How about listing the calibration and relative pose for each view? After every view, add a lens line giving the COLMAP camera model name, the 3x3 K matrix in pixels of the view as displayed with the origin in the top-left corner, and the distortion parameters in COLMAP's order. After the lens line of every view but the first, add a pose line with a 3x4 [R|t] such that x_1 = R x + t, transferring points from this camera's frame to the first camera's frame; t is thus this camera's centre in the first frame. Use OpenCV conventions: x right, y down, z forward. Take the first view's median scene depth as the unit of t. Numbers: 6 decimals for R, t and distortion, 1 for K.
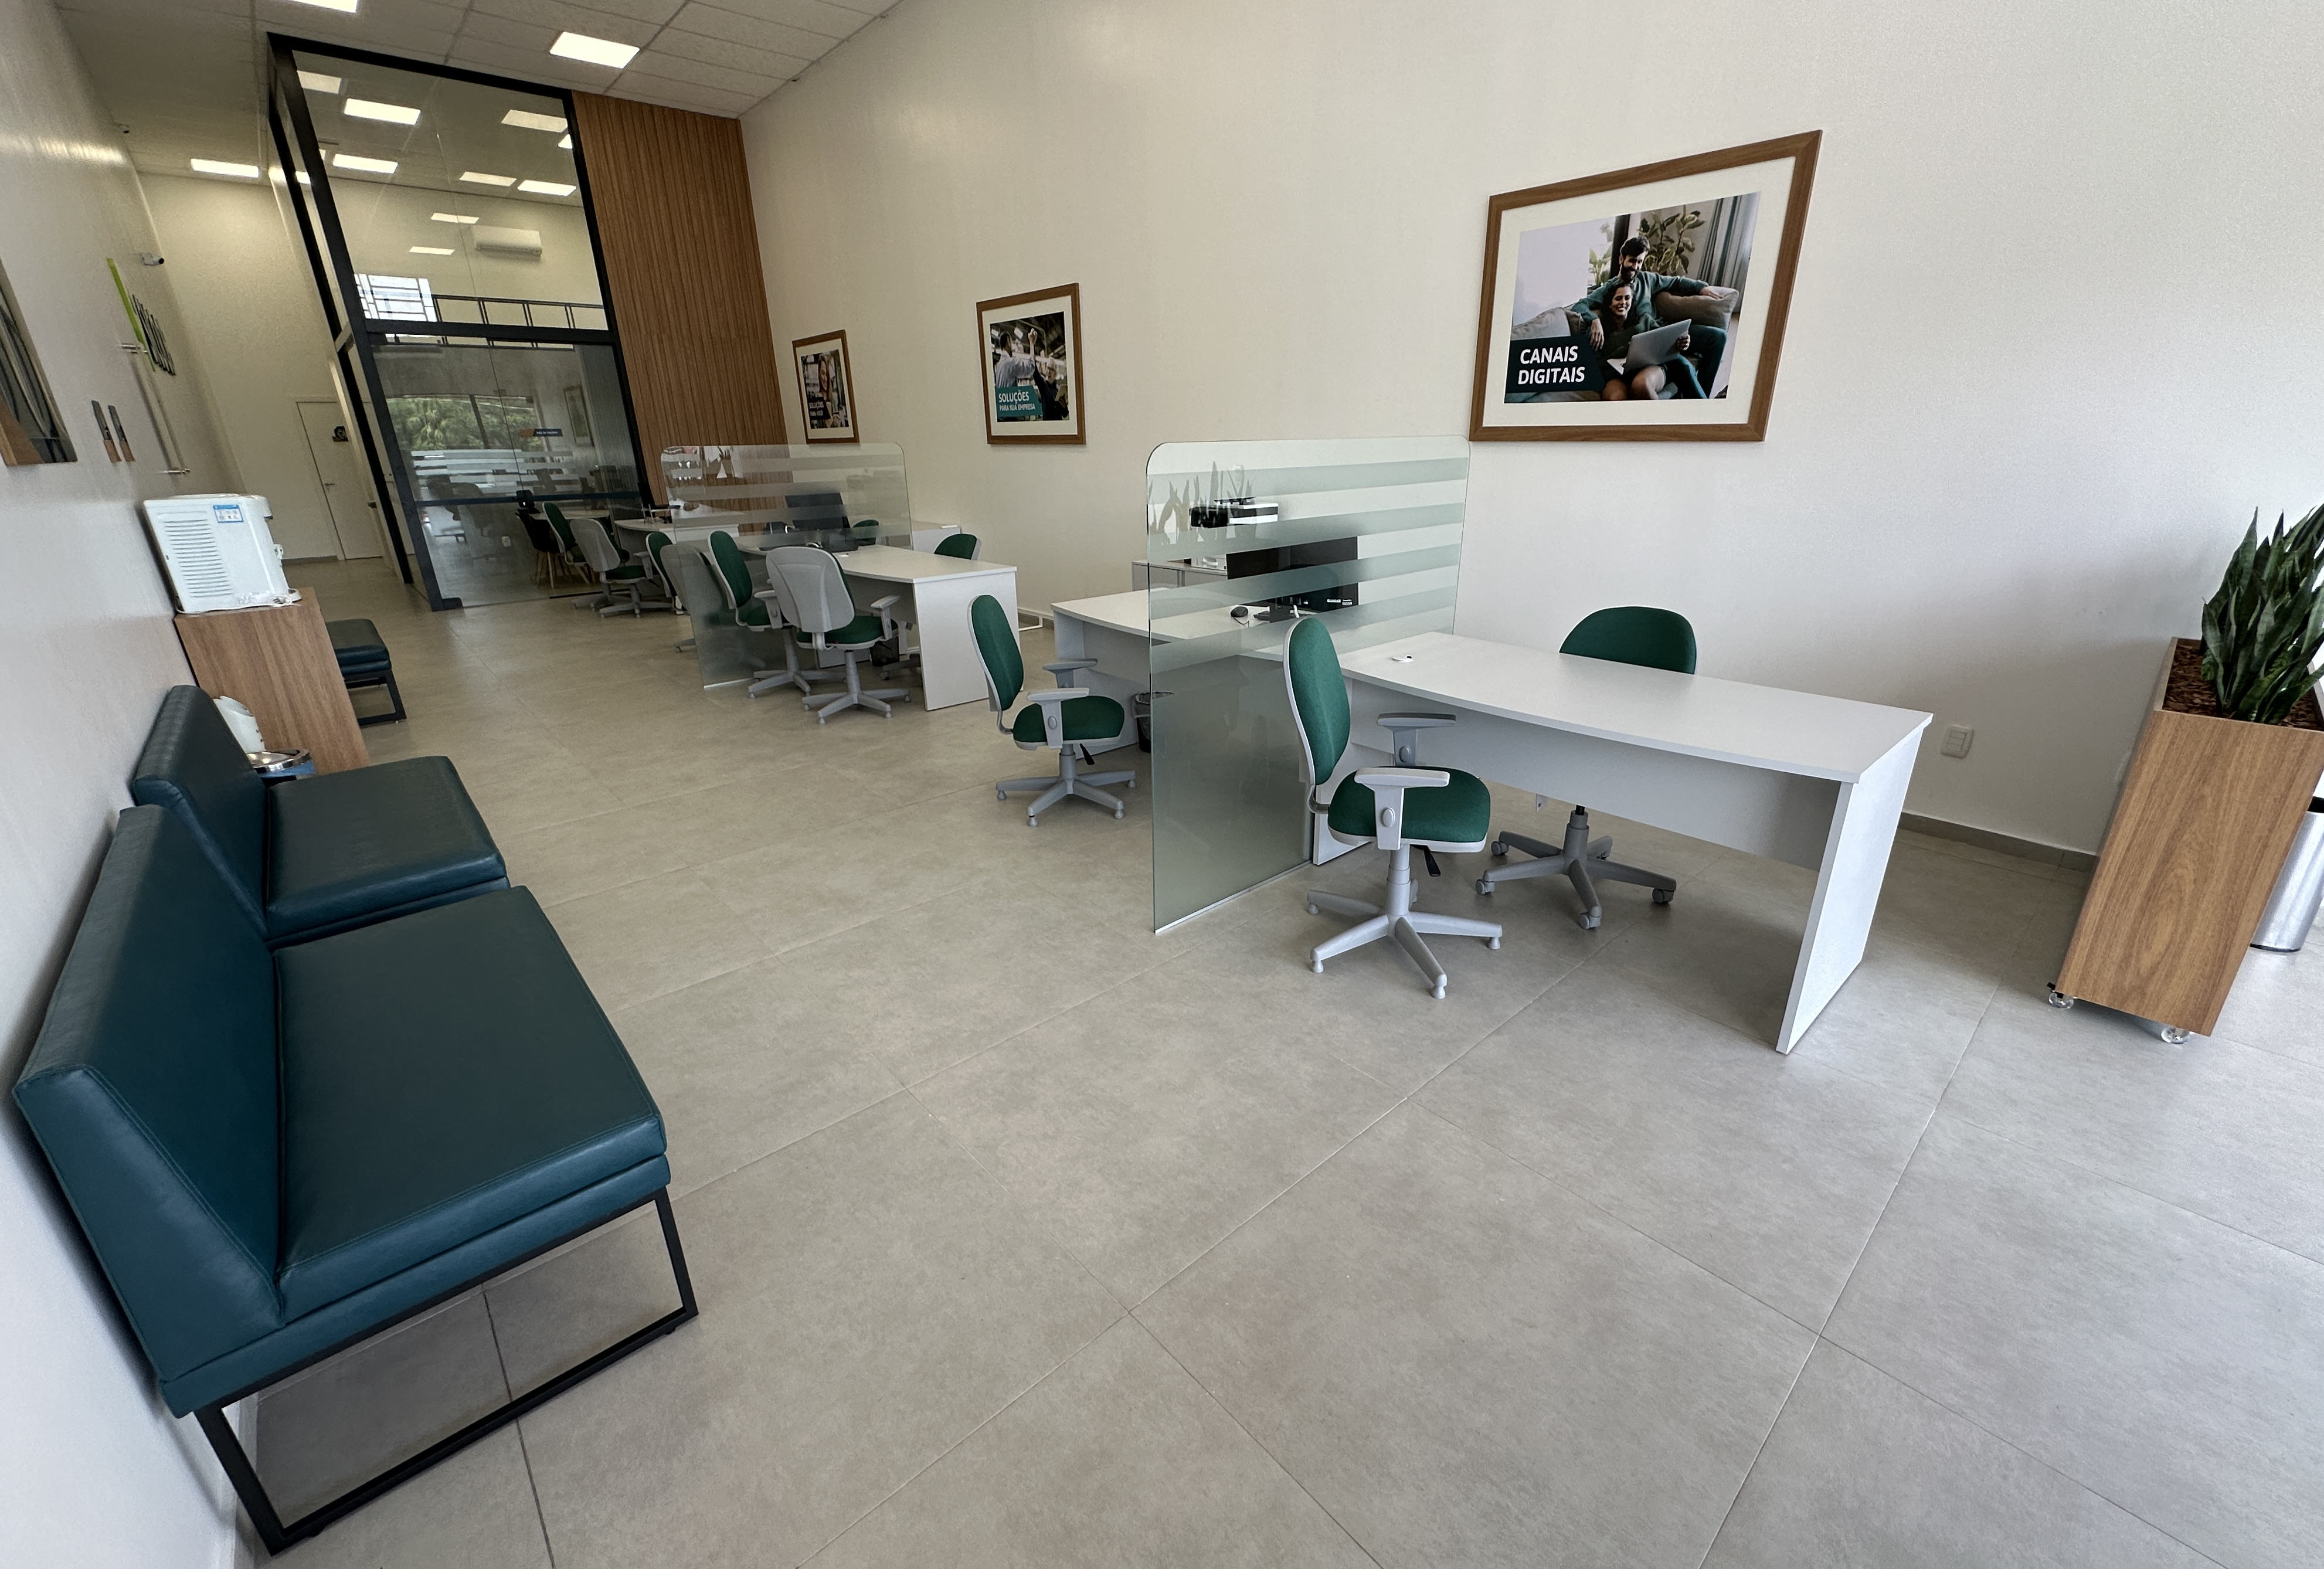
lens RADIAL K [[948.6, 0, 1162.6], [0, 948.6, 778.5], [0, 0, 1]] dist [-0.000971, -0.000052]
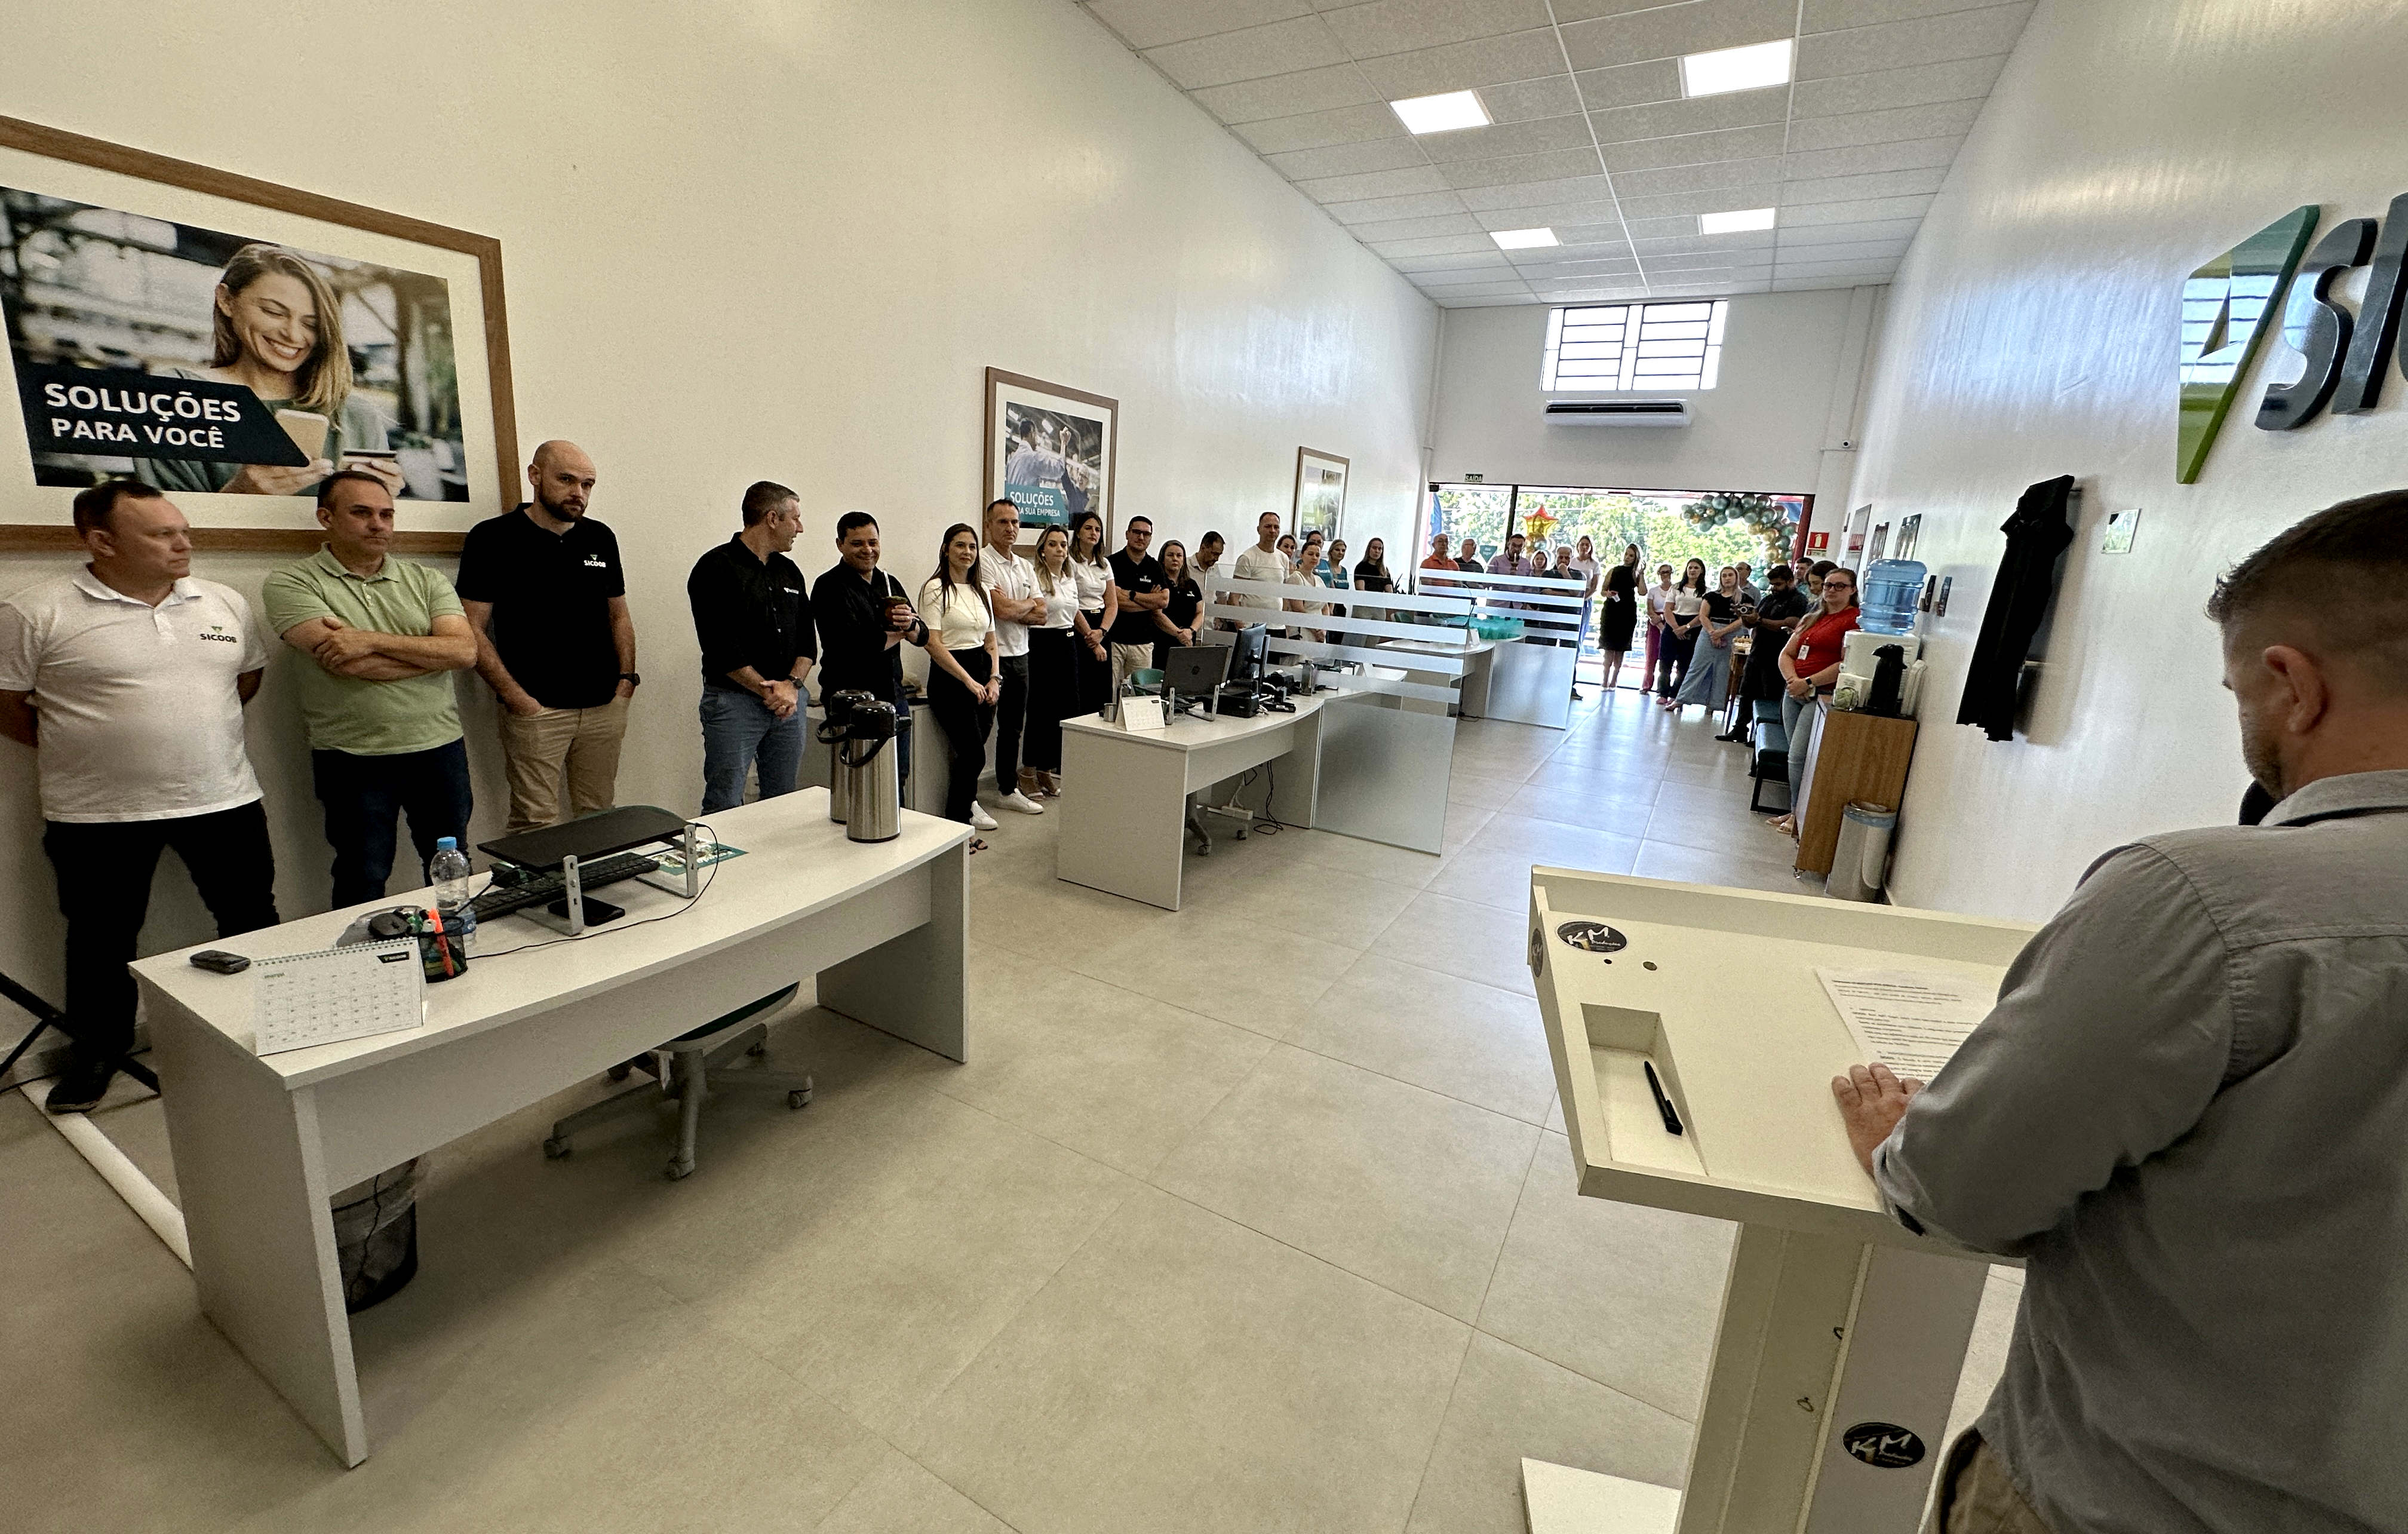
lens RADIAL K [[969.9, 0, 1197.3], [0, 969.9, 754.6], [0, 0, 1]] dist [-0.000427, -0.000012]
pose [[-0.332143, -0.210698, 0.919395, -1.021693], [0.282946, 0.907586, 0.310209, -0.432140], [-0.899790, 0.363173, -0.241832, 1.181305]]
